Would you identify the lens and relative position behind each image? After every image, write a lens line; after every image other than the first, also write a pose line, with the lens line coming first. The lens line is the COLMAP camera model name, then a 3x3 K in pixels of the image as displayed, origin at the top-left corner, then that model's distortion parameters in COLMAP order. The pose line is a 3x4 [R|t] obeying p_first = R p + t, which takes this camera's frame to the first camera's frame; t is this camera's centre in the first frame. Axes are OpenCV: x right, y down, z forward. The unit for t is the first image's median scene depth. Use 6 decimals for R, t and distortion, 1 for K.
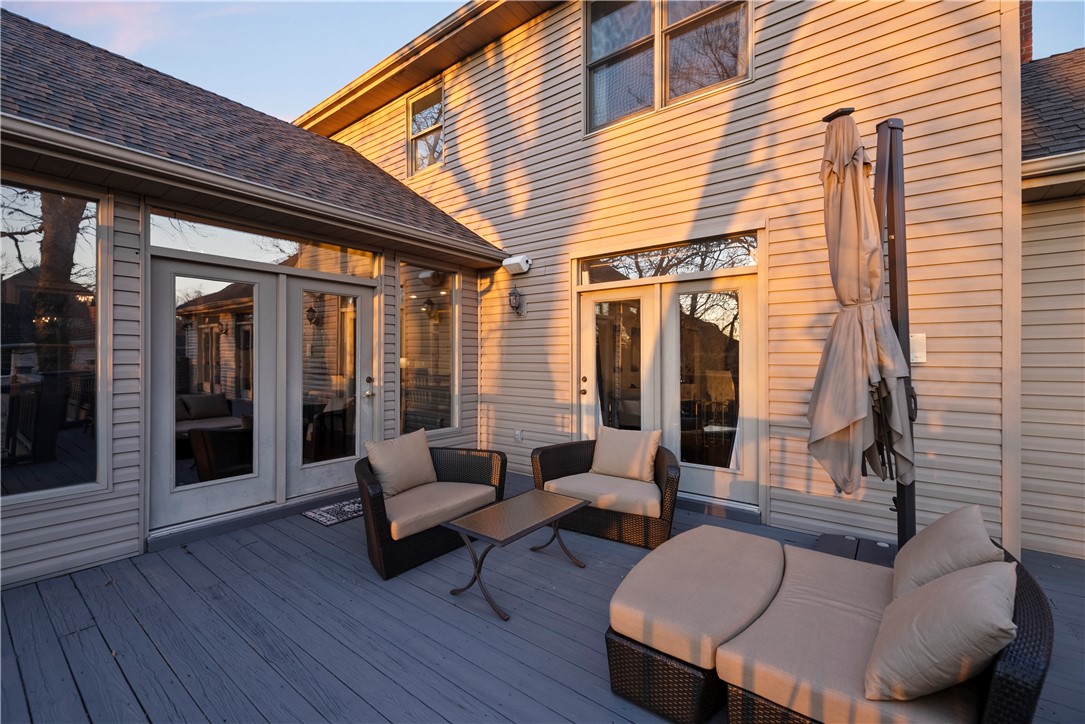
lens RADIAL K [[454.6, 0, 530.1], [0, 454.6, 361.9], [0, 0, 1]] dist [-0.000600, -0.000168]
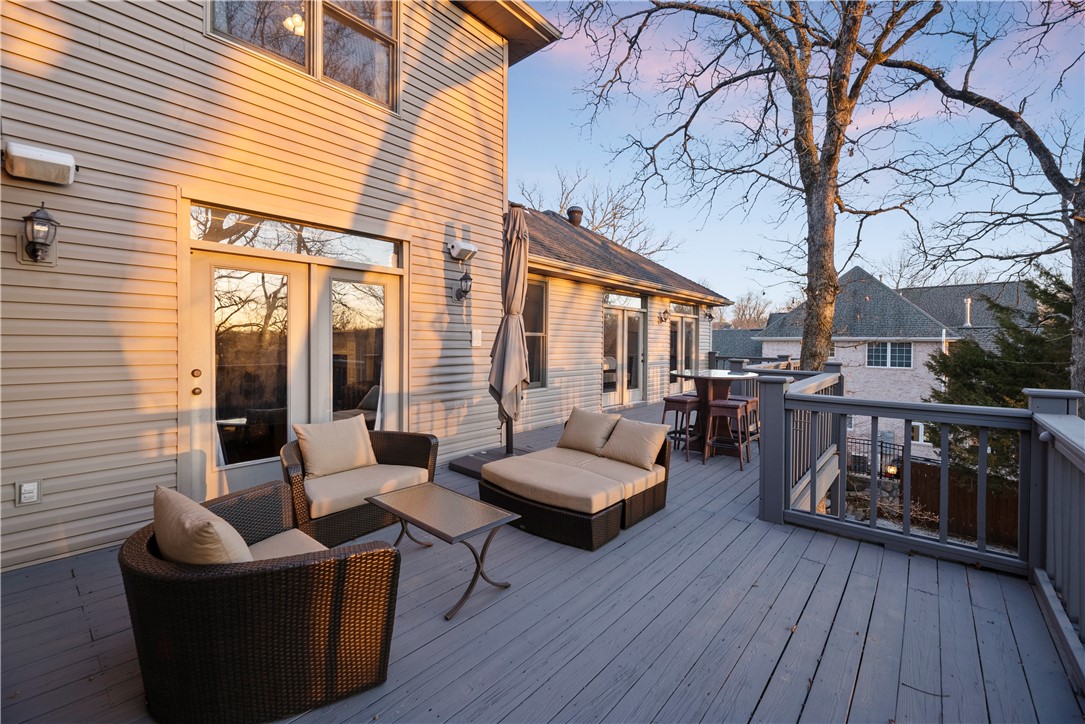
lens RADIAL K [[456.3, 0, 548.4], [0, 456.3, 343.7], [0, 0, 1]] dist [-0.000875, -0.000091]
pose [[0.041243, -0.003954, 0.999141, -0.674080], [-0.000045, 0.999992, 0.003959, -0.012410], [-0.999149, -0.000208, 0.041243, 0.506733]]
